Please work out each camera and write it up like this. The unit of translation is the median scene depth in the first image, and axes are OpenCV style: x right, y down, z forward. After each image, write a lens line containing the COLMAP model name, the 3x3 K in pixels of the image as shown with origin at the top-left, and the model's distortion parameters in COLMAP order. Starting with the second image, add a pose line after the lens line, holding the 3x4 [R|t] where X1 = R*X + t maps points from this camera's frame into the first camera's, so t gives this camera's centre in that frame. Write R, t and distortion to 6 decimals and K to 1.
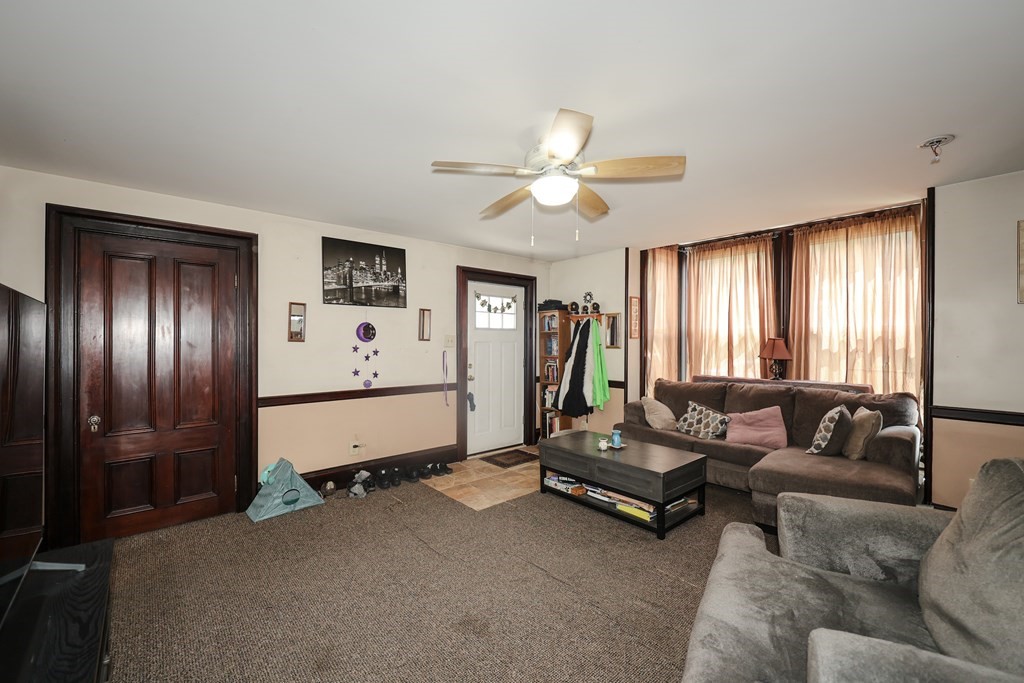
lens RADIAL K [[425.2, 0, 507.3], [0, 425.2, 344.2], [0, 0, 1]] dist [0.000434, -0.000067]
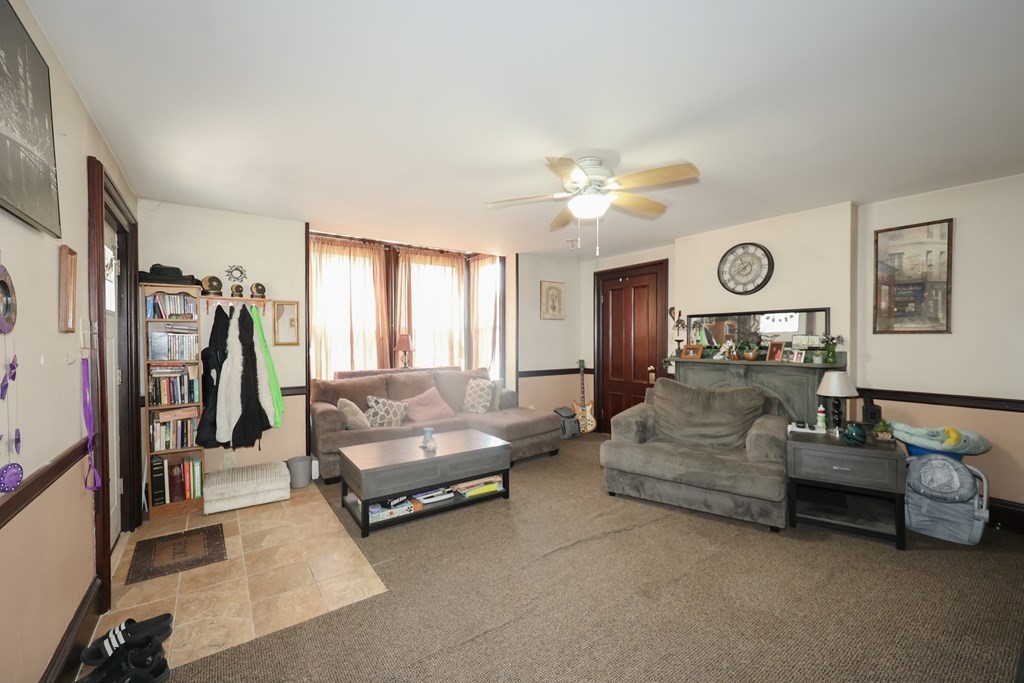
lens RADIAL K [[418.7, 0, 527.9], [0, 418.7, 337.2], [0, 0, 1]] dist [0.020880, -0.000063]
pose [[0.069843, 0.000087, 0.997558, -0.539858], [0.007509, 0.999972, -0.000613, -0.001747], [-0.997530, 0.007534, 0.069840, 0.551387]]
